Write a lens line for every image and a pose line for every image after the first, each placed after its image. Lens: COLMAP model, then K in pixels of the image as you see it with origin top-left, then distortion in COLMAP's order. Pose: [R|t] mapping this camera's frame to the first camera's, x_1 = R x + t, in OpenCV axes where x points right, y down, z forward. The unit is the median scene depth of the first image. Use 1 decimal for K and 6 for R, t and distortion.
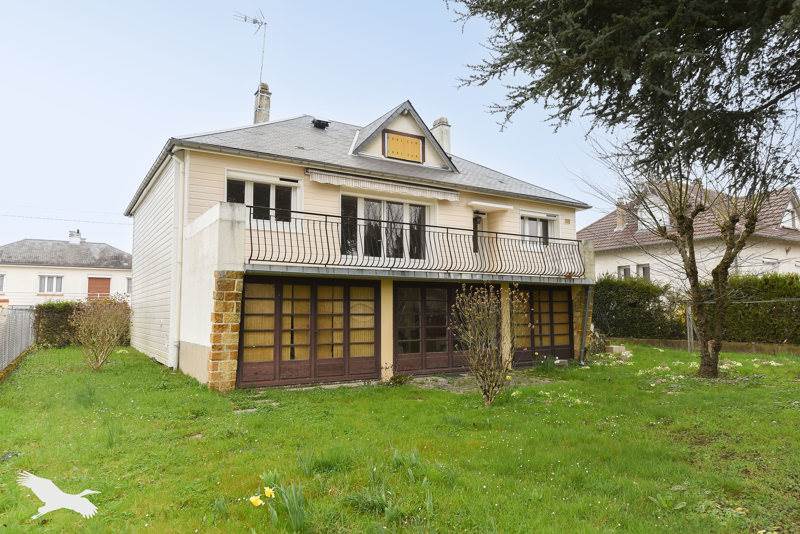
lens RADIAL K [[536.9, 0, 400.0], [0, 536.9, 267.0], [0, 0, 1]] dist [0.002035, 0.000104]
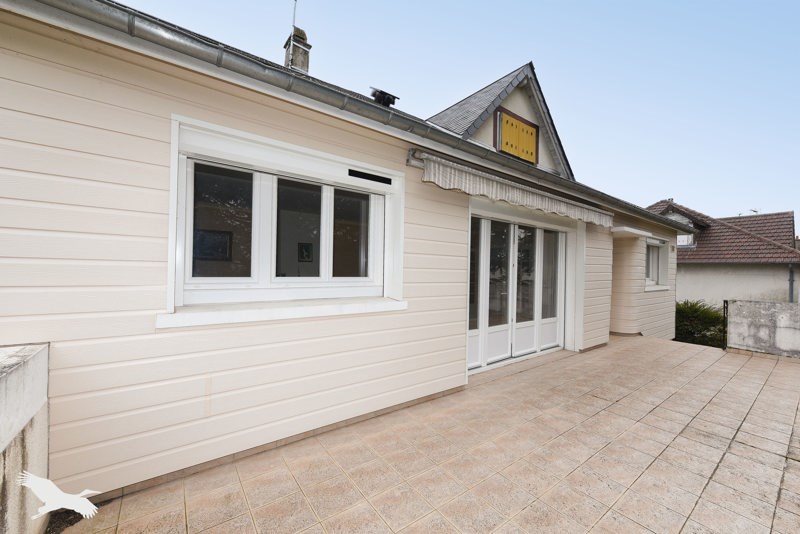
lens RADIAL K [[319.4, 0, 400.0], [0, 319.4, 267.0], [0, 0, 1]] dist [-0.000521, -0.000023]
pose [[0.996170, 0.030284, 0.082022, -0.168447], [-0.037087, 0.995881, 0.082741, -0.096326], [-0.079179, -0.085467, 0.993190, 0.632213]]
